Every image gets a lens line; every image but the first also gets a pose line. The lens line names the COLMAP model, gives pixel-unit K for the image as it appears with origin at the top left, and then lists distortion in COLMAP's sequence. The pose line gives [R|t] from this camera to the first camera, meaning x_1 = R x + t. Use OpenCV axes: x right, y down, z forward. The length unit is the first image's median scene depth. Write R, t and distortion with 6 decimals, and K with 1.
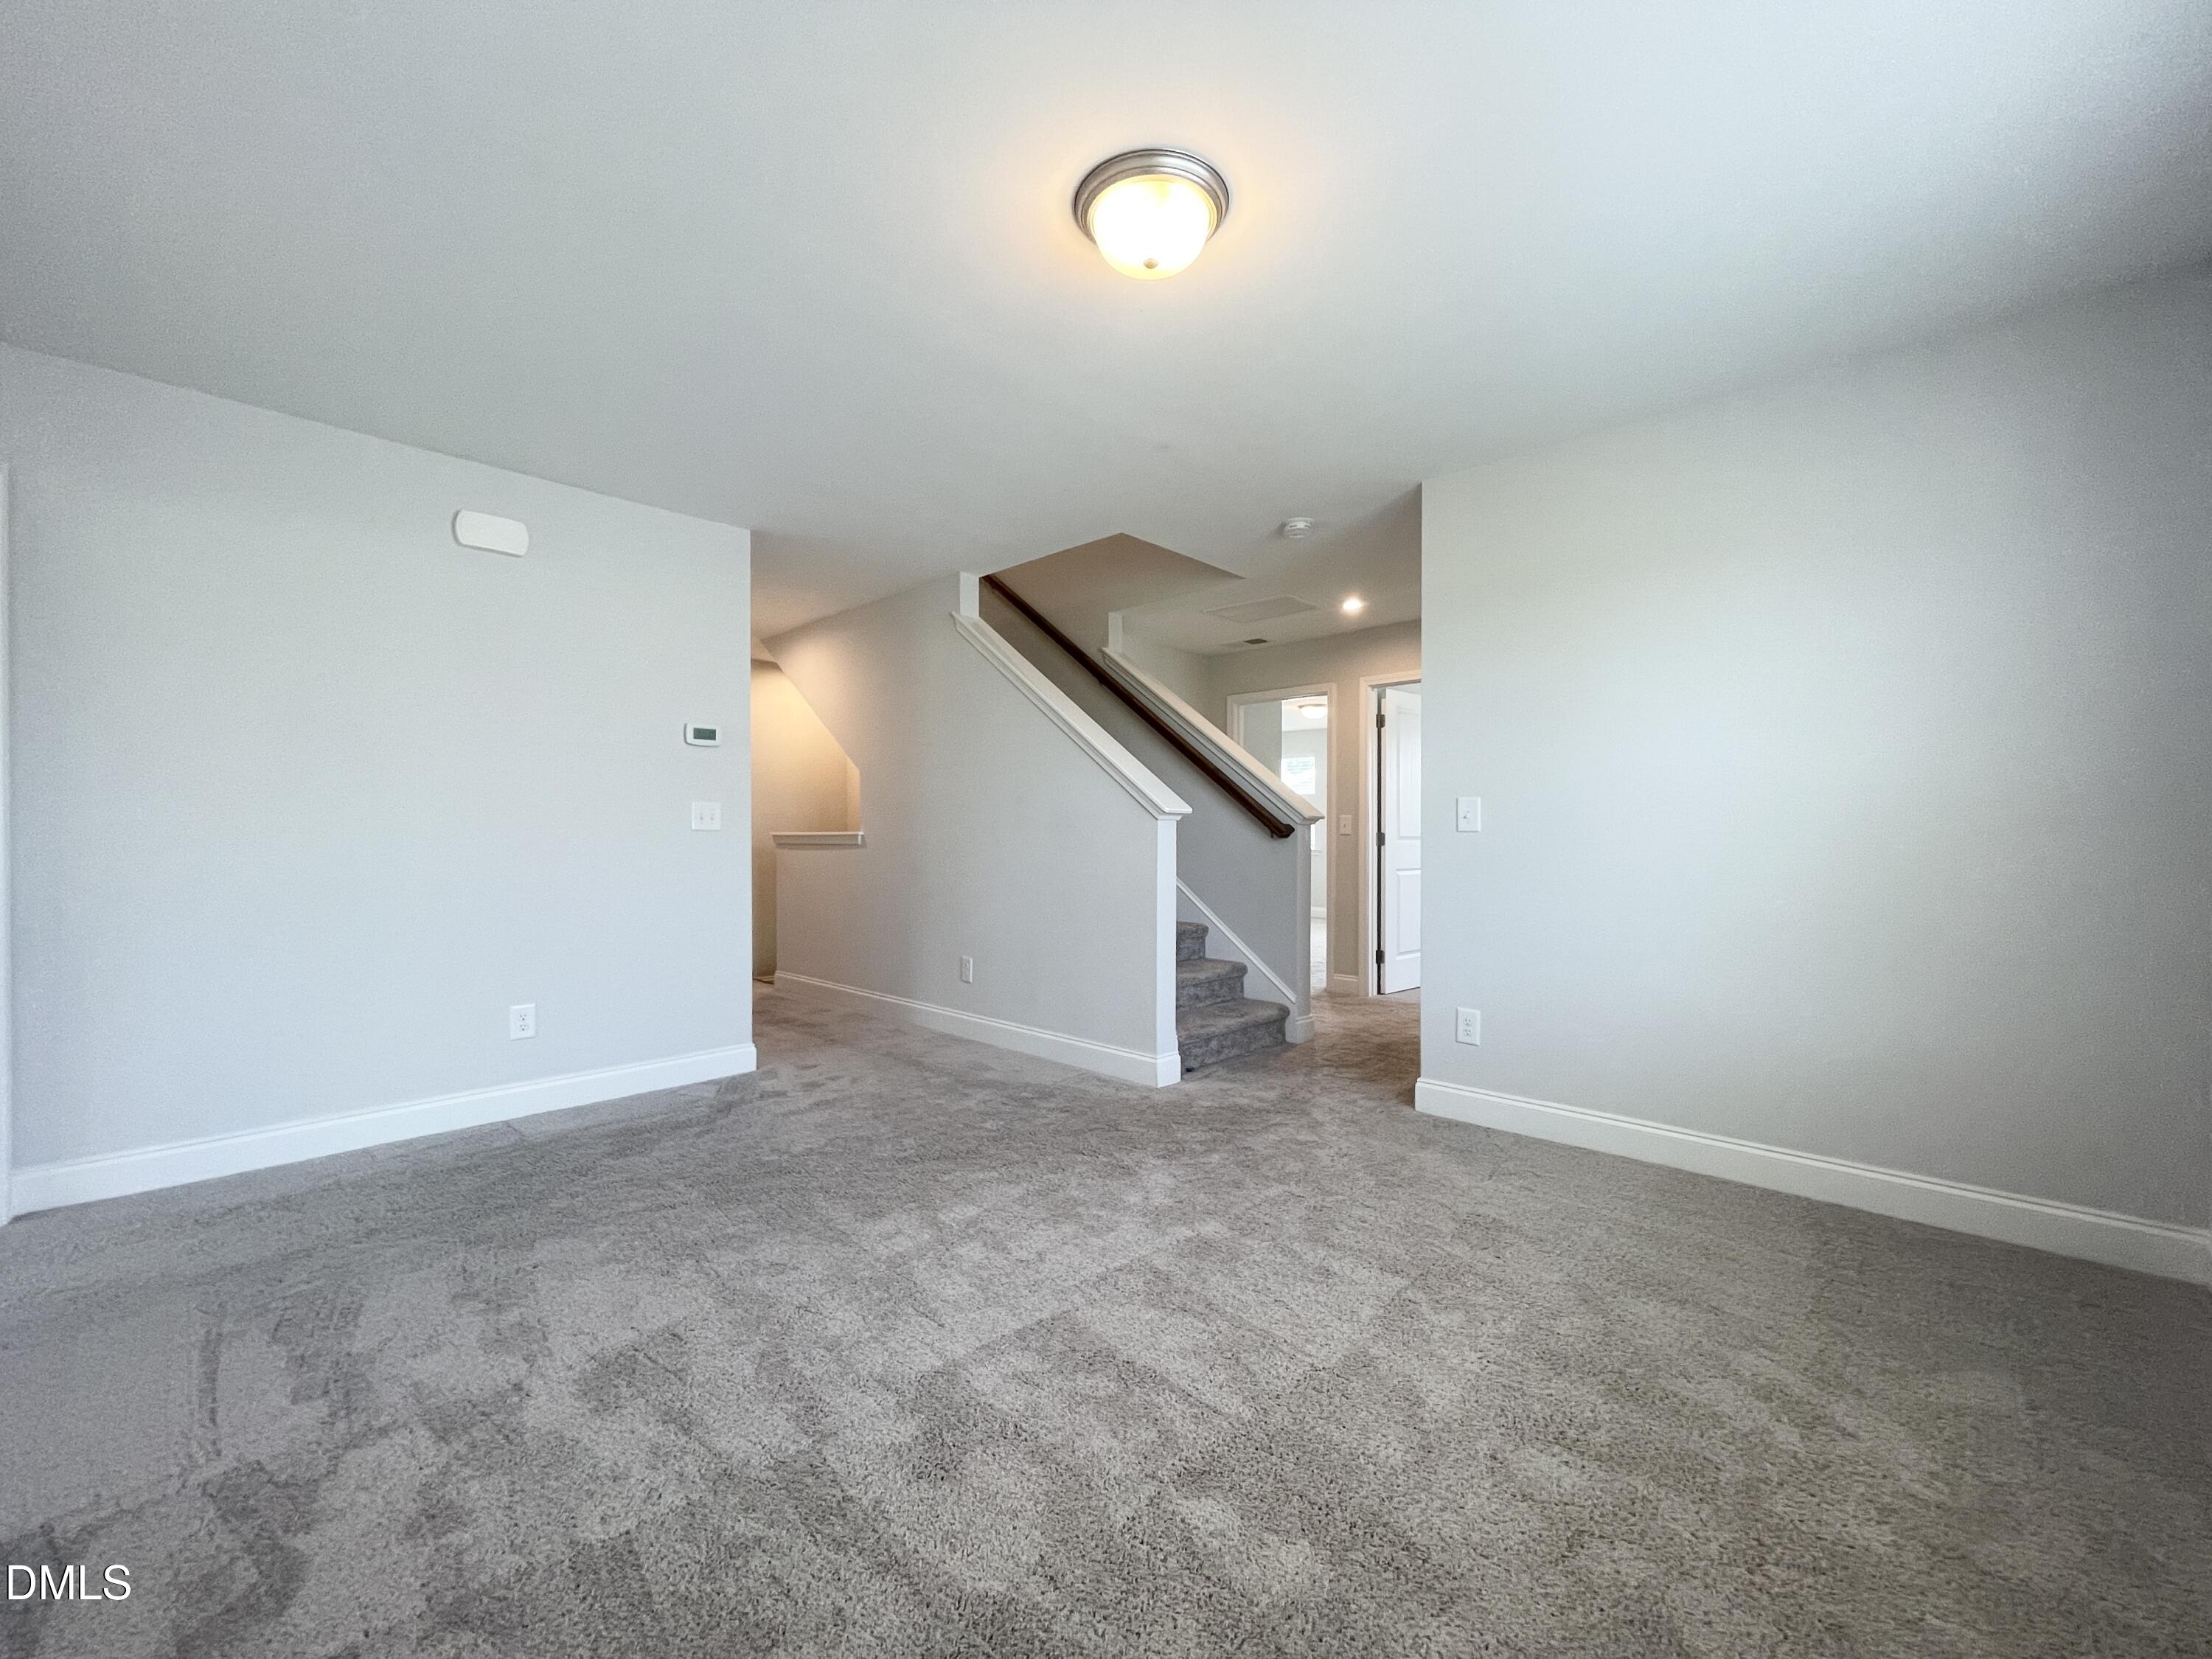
lens RADIAL K [[892.0, 0, 1106.0], [0, 892.0, 829.5], [0, 0, 1]] dist [-0.000519, -0.000134]
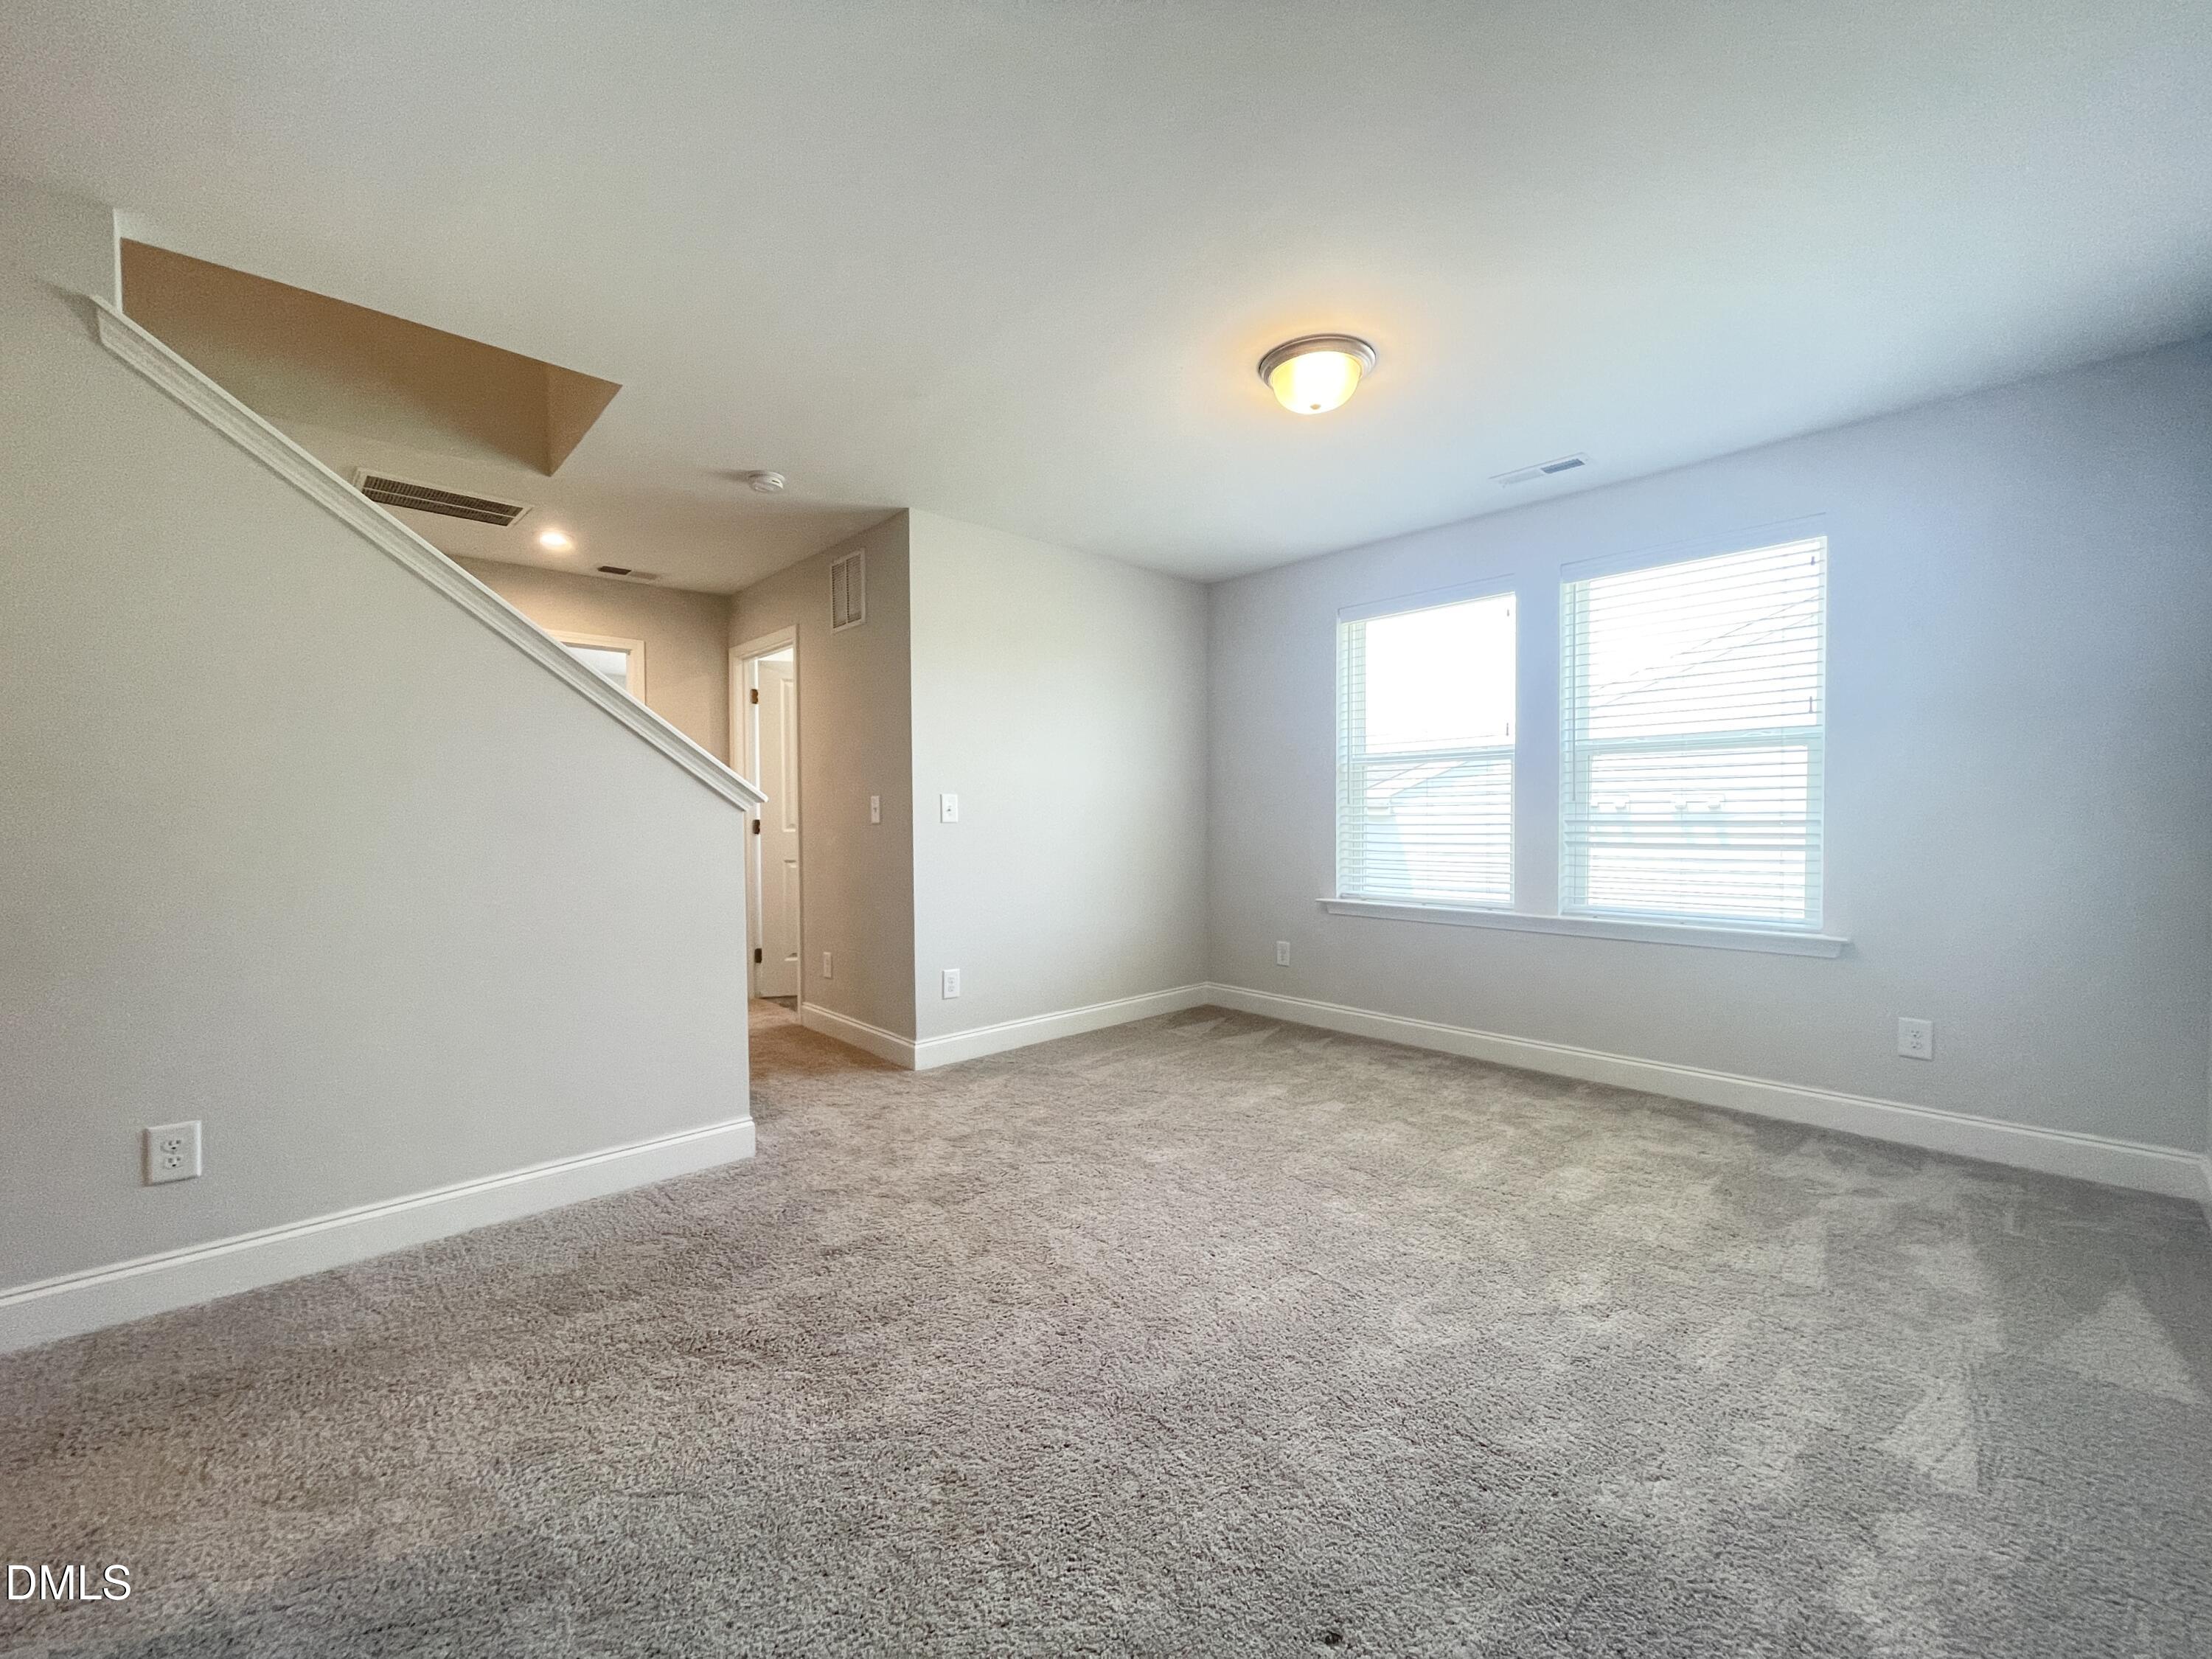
lens RADIAL K [[892.0, 0, 1106.0], [0, 892.0, 829.5], [0, 0, 1]] dist [-0.000519, -0.000134]
pose [[0.063772, -0.023104, 0.997697, -0.774603], [0.001713, 0.999733, 0.023042, -0.014090], [-0.997963, 0.000240, 0.063795, 0.714975]]
